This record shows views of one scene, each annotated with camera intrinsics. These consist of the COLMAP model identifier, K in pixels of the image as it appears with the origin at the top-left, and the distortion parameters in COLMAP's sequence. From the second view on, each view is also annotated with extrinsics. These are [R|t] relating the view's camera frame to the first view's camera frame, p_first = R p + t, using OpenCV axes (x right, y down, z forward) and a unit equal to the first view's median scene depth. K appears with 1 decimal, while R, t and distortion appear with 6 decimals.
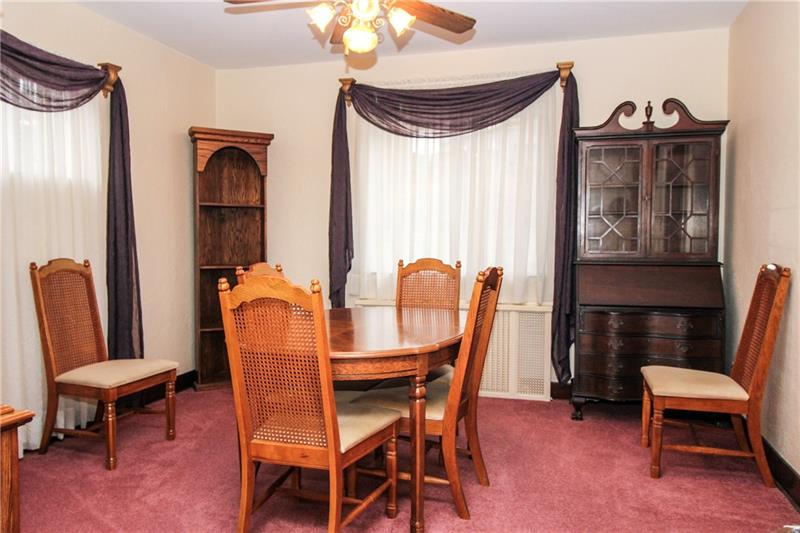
lens RADIAL K [[597.3, 0, 393.3], [0, 597.3, 272.1], [0, 0, 1]] dist [0.016555, -0.008462]
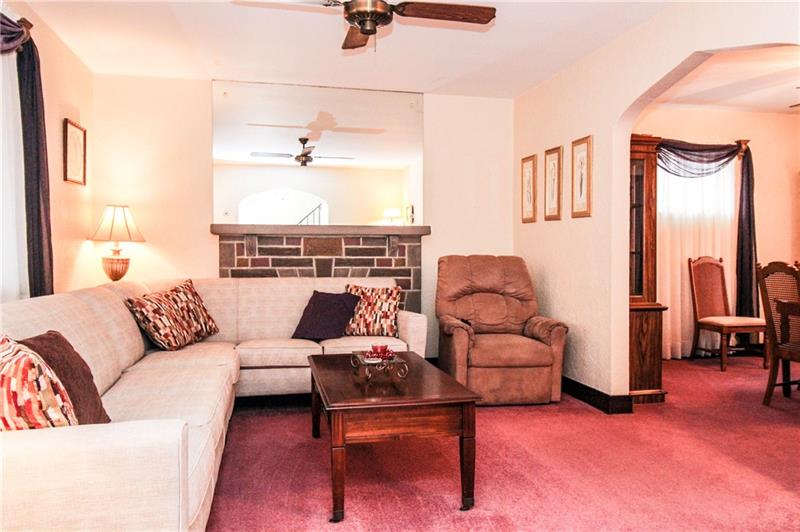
lens RADIAL K [[597.3, 0, 399.9], [0, 597.3, 258.3], [0, 0, 1]] dist [0.016555, -0.008462]
pose [[0.488017, 0.010796, -0.872767, 0.498512], [-0.042709, 0.999021, -0.011524, 0.037483], [0.871788, 0.042899, 0.488001, -0.595912]]
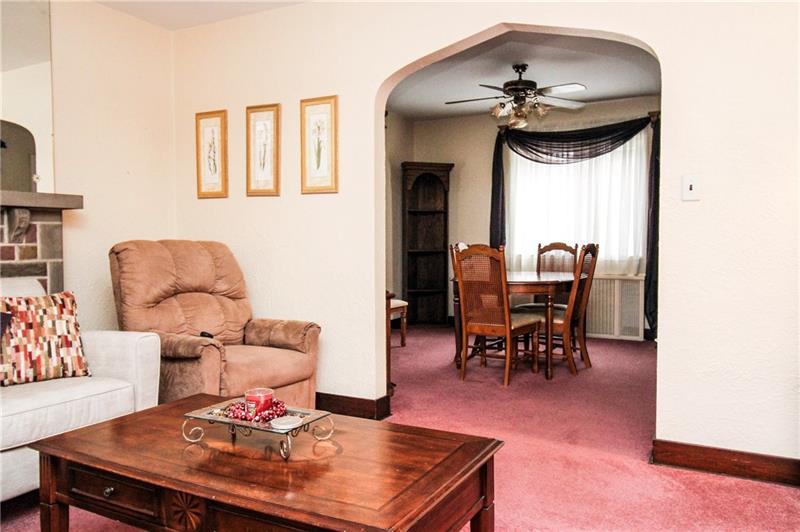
lens RADIAL K [[597.3, 0, 401.4], [0, 597.3, 268.5], [0, 0, 1]] dist [0.016555, -0.008462]
pose [[0.978413, 0.006304, -0.206562, -0.018352], [-0.006968, 0.999973, -0.002488, 0.051893], [0.206541, 0.003874, 0.978430, -0.639881]]
